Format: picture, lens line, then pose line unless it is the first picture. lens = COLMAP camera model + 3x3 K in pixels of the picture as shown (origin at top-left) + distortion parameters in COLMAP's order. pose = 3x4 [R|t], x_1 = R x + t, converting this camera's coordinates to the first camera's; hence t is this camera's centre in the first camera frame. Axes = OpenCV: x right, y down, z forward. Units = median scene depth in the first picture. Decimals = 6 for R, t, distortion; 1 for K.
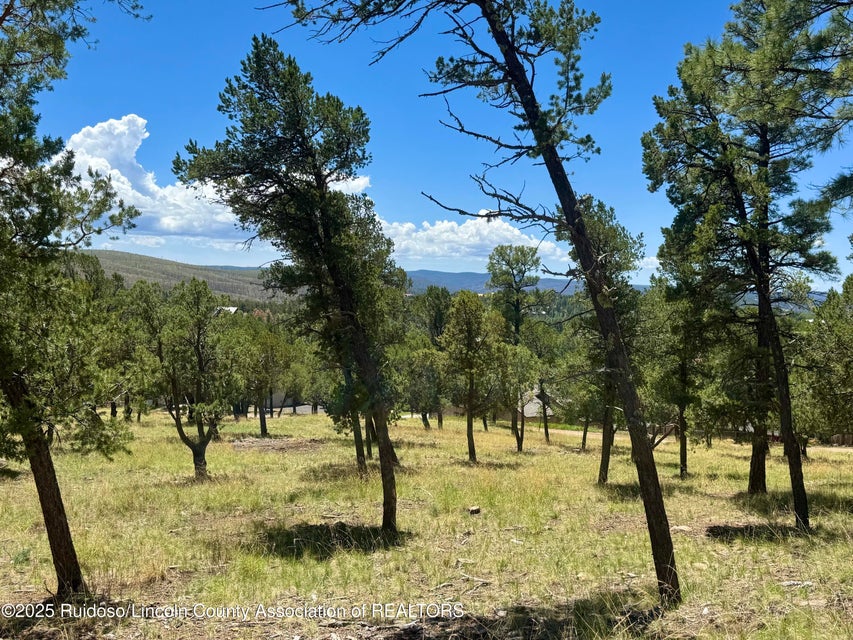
lens RADIAL K [[786.5, 0, 429.8], [0, 786.5, 315.9], [0, 0, 1]] dist [0.039741, 0.000000]
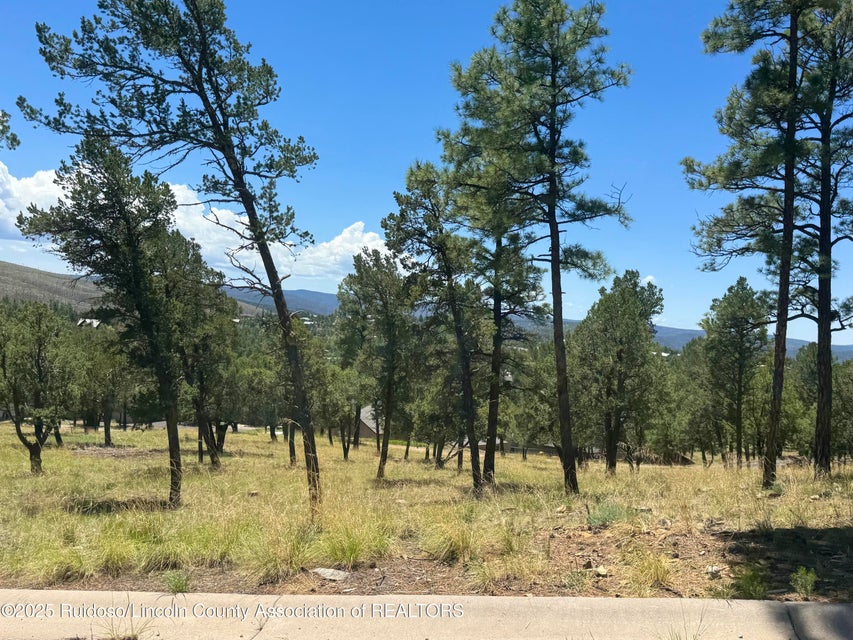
lens RADIAL K [[786.5, 0, 432.6], [0, 786.5, 325.9], [0, 0, 1]] dist [0.039741, 0.000000]
pose [[0.987330, 0.040507, 0.153421, 0.101323], [-0.038160, 0.999106, -0.018210, -0.012948], [-0.154021, 0.012125, 0.987993, -0.252640]]
